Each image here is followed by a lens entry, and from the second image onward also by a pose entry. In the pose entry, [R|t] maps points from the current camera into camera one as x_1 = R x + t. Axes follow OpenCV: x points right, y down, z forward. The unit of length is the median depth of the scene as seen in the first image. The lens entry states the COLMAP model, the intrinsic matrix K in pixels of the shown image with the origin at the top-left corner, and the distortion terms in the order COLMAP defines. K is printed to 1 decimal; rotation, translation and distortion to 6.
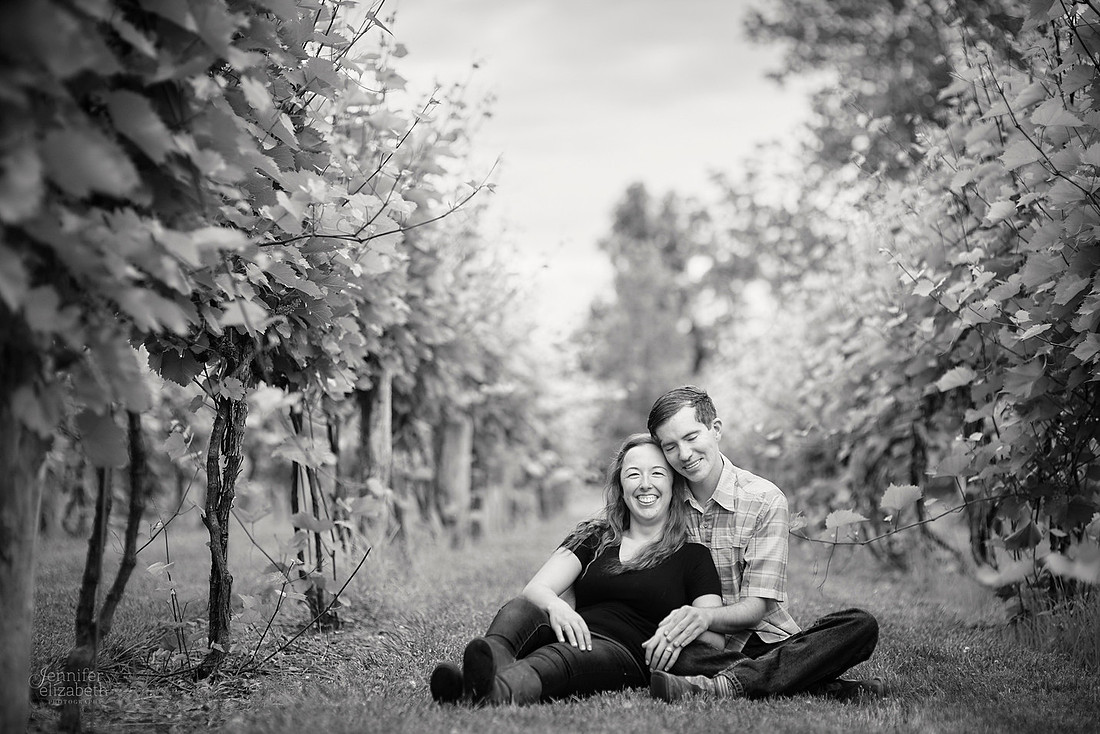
lens RADIAL K [[2822.8, 0, 515.2], [0, 2822.8, 378.9], [0, 0, 1]] dist [0.025891, 0.000000]
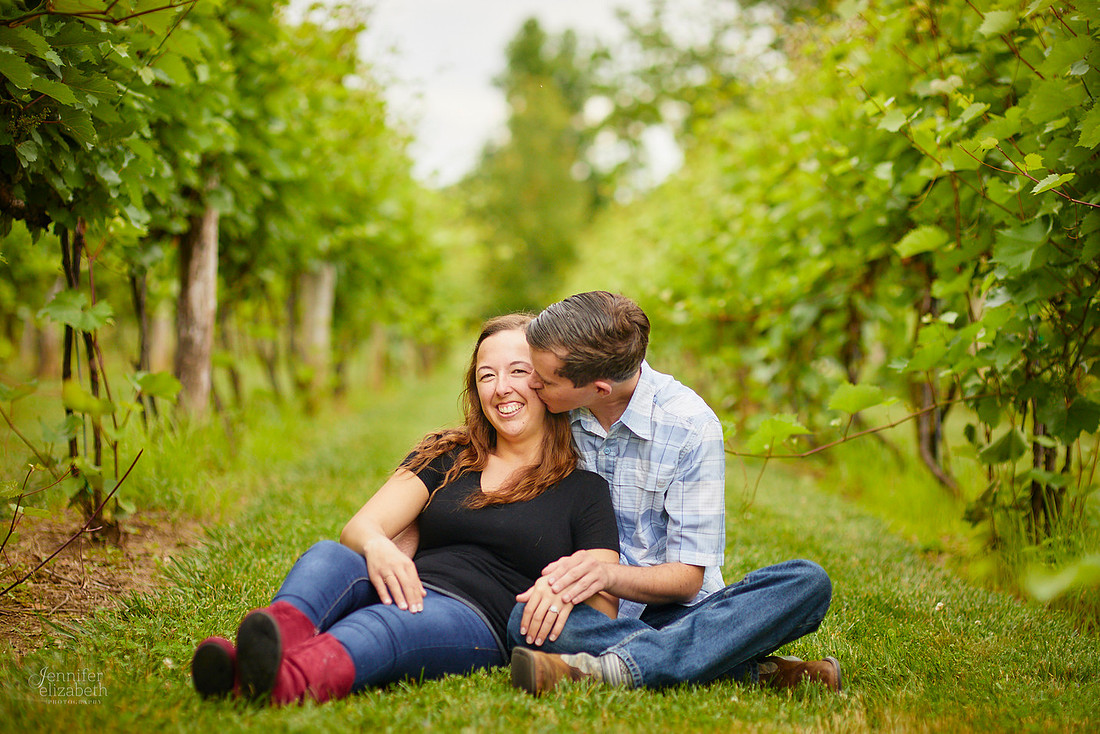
lens RADIAL K [[2822.8, 0, 530.0], [0, 2822.8, 363.7], [0, 0, 1]] dist [0.025891, 0.000000]
pose [[0.998640, 0.027670, 0.044193, 0.014313], [-0.029825, 0.998360, 0.048867, -0.001345], [-0.042768, -0.050119, 0.997827, 0.222115]]
